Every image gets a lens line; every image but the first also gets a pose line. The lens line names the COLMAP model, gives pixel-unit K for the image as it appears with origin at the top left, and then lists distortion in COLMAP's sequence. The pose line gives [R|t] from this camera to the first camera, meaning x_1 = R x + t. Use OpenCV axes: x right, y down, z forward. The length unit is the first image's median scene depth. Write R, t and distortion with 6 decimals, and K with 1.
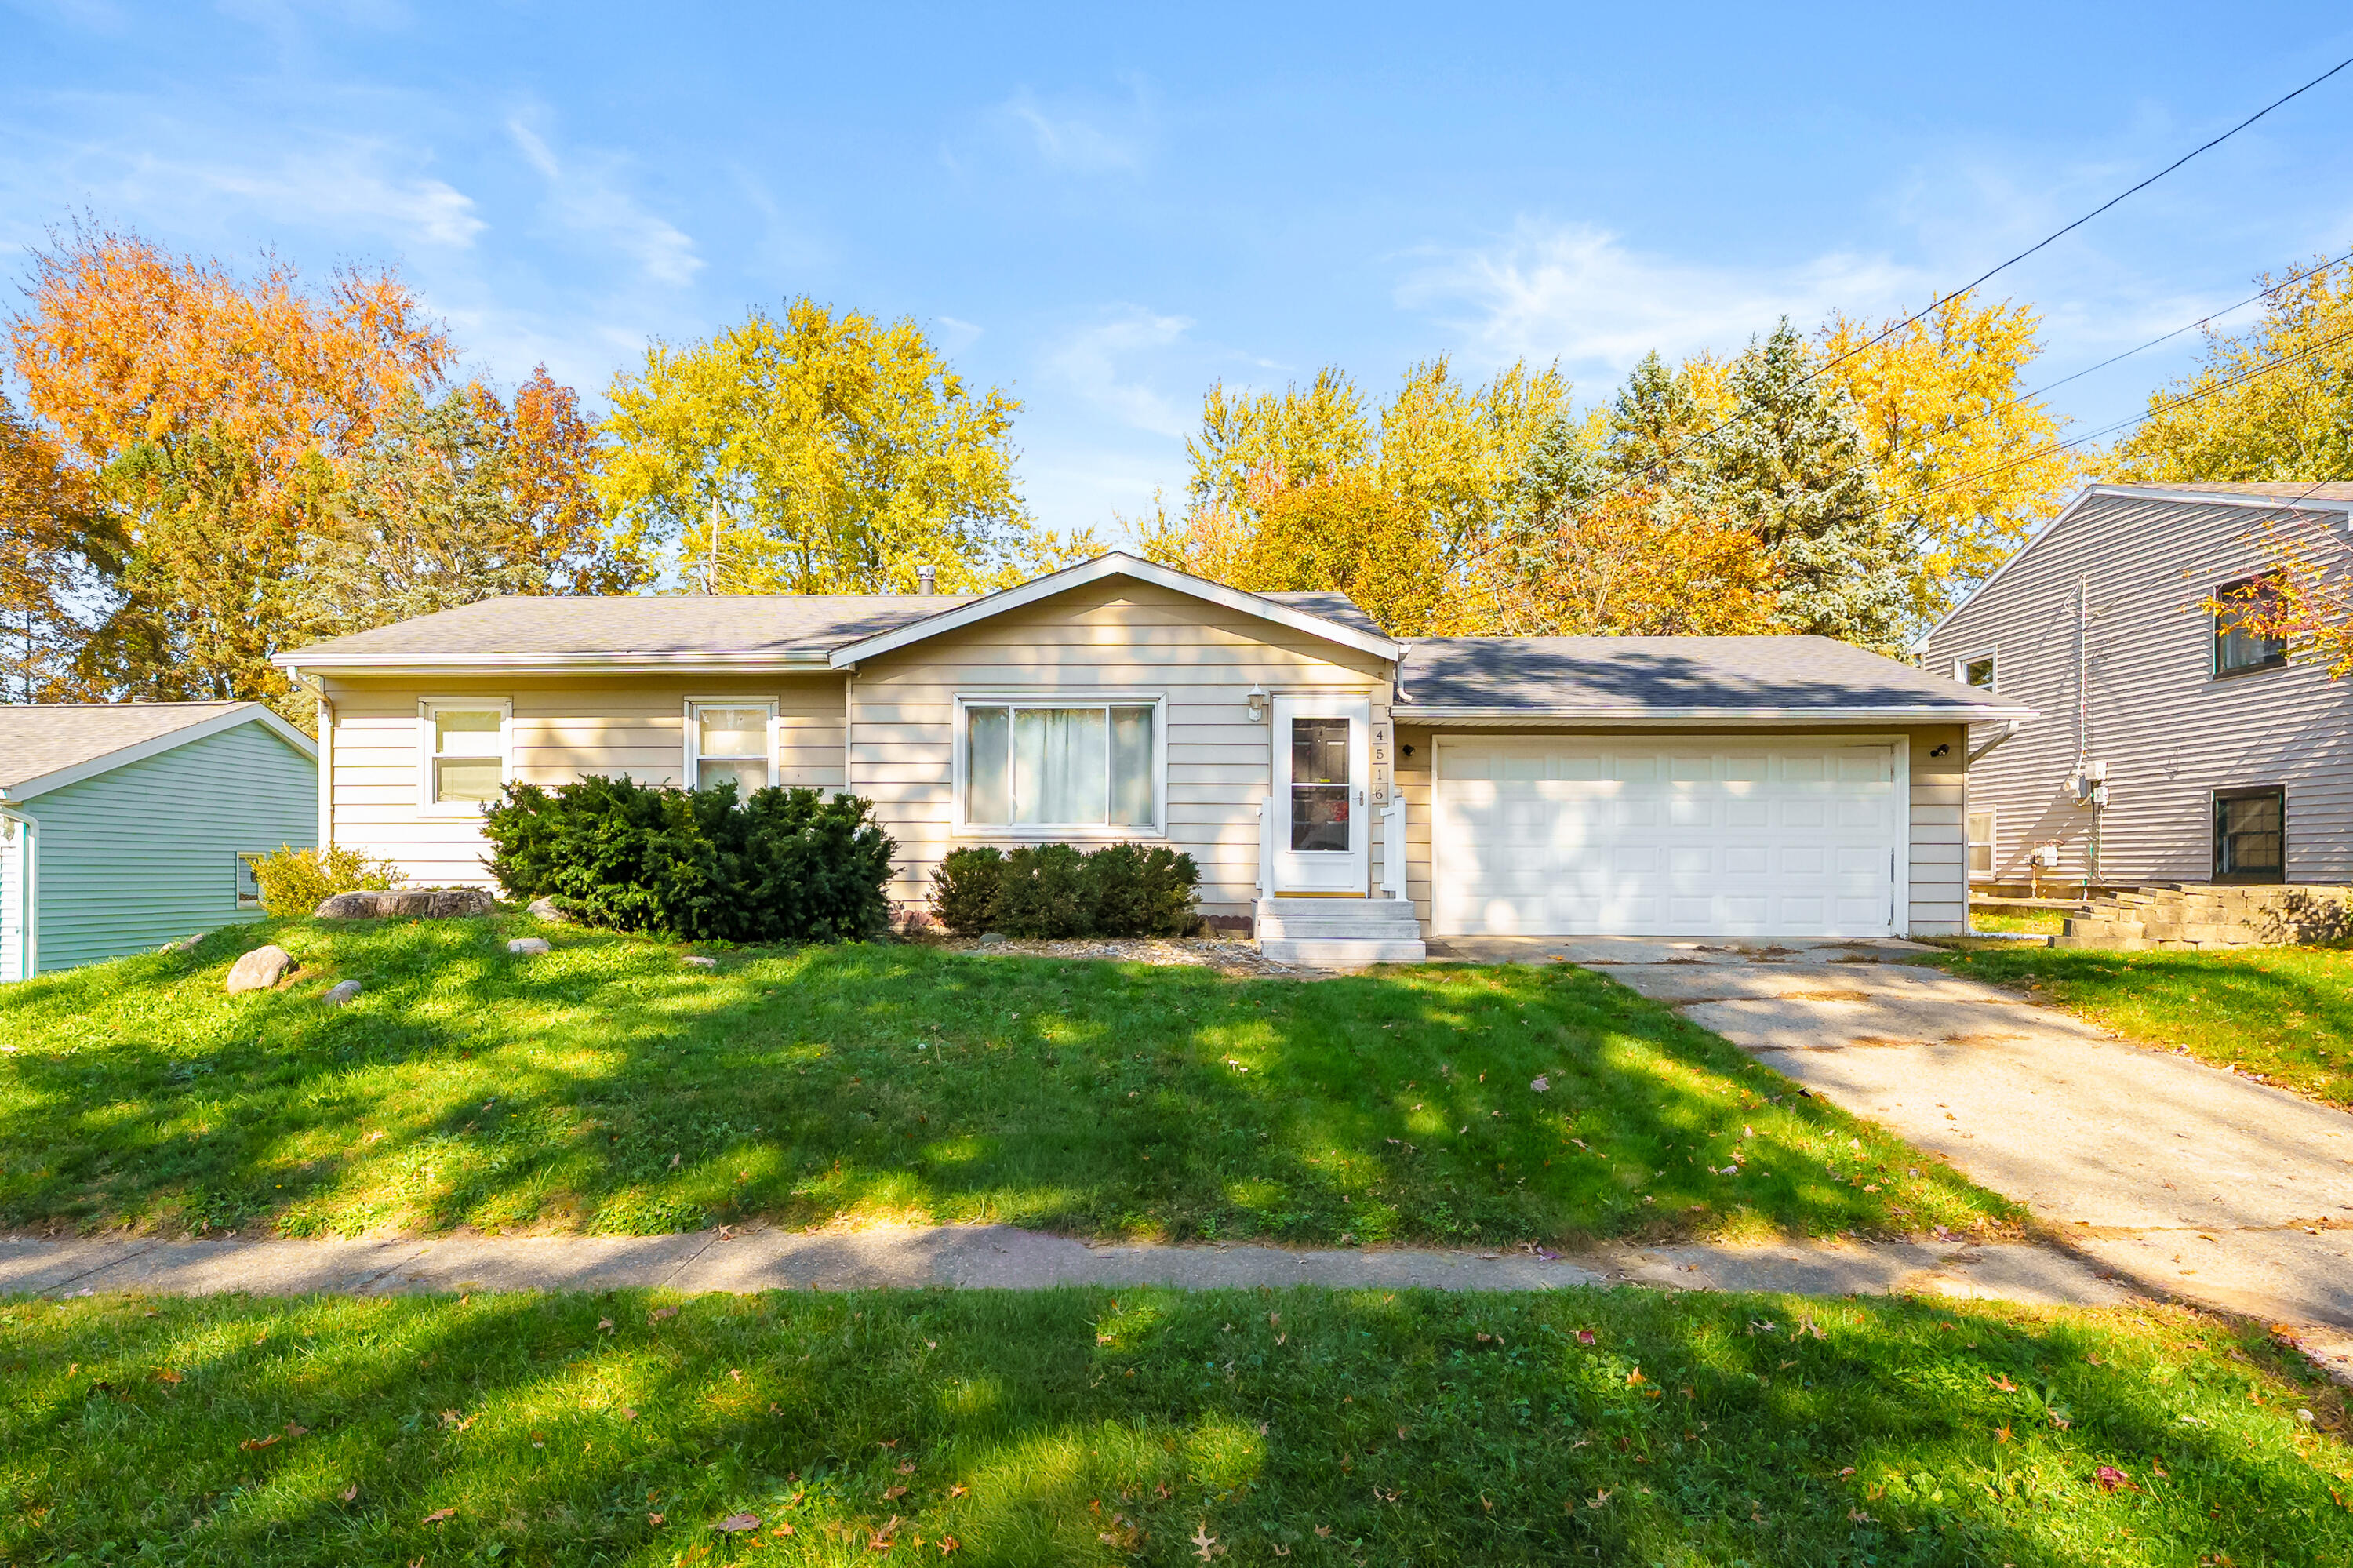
lens RADIAL K [[1211.0, 0, 1175.9], [0, 1211.0, 862.5], [0, 0, 1]] dist [-0.002524, 0.000001]
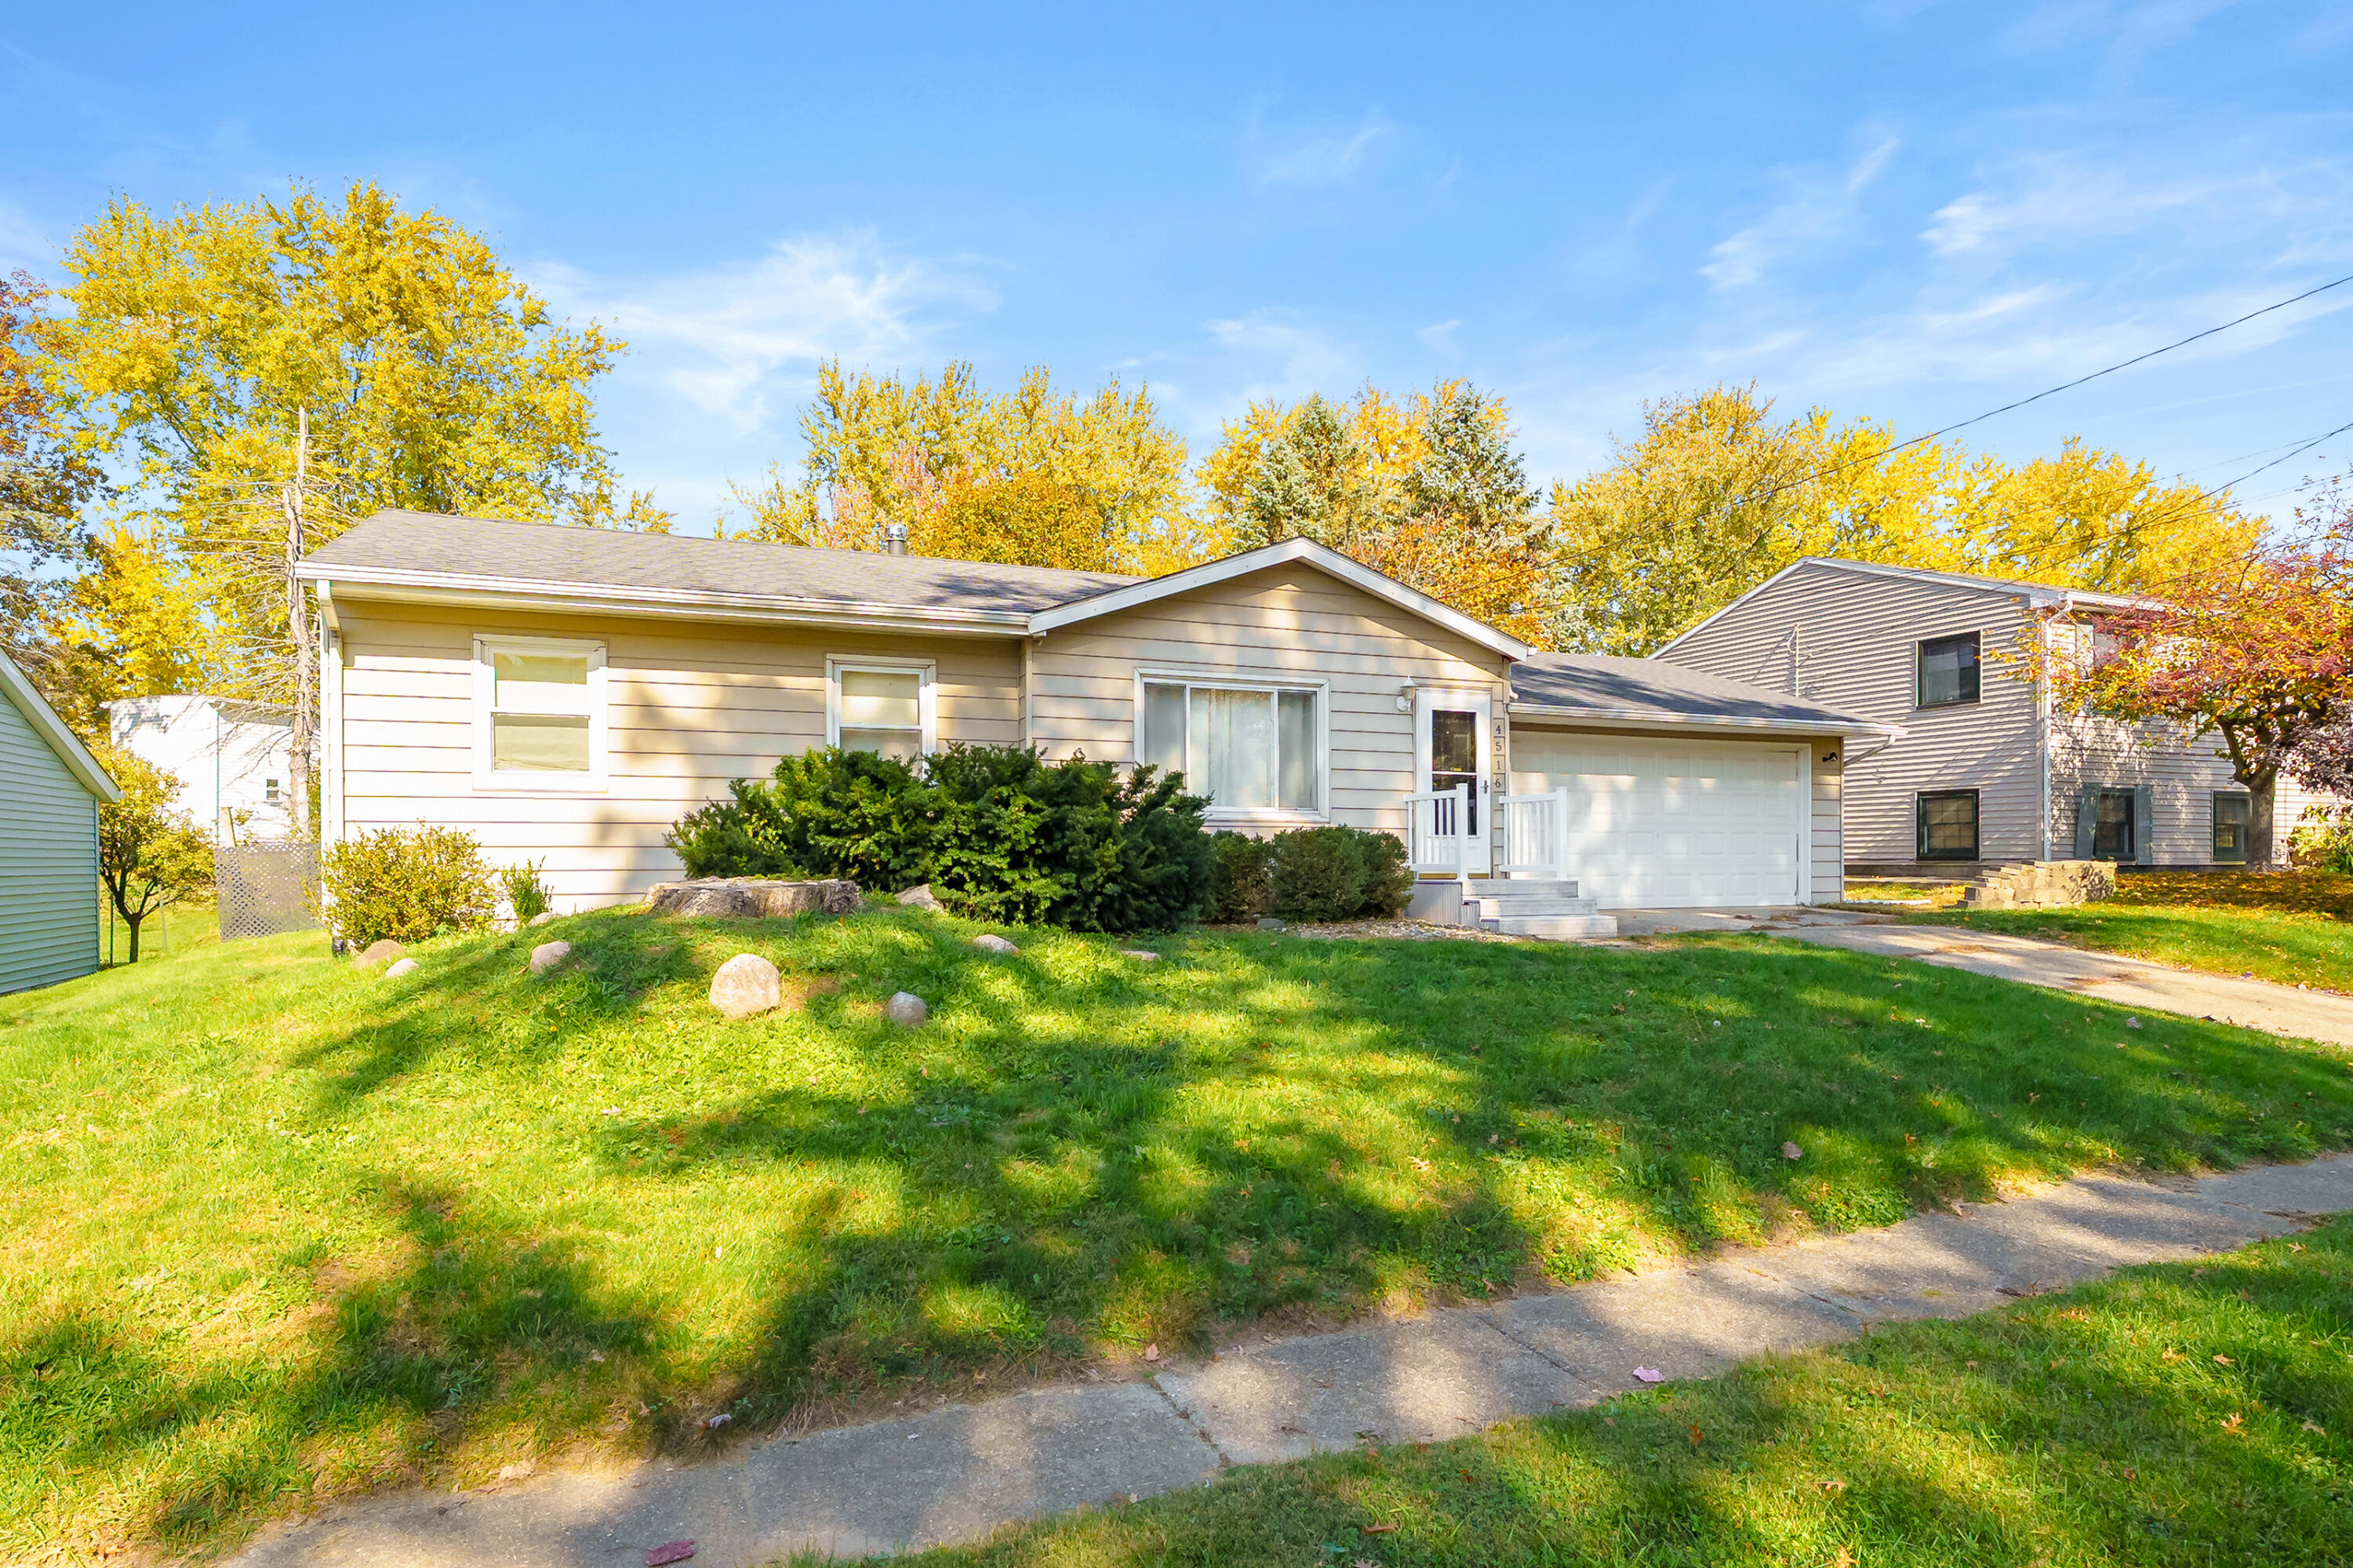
lens RADIAL K [[1177.2, 0, 1176.5], [0, 1177.2, 853.1], [0, 0, 1]] dist [-0.003096, -0.001497]
pose [[0.921735, -0.004119, 0.387799, -0.508512], [0.003345, 0.999991, 0.002671, 0.002603], [-0.387806, -0.001164, 0.921740, 0.136450]]
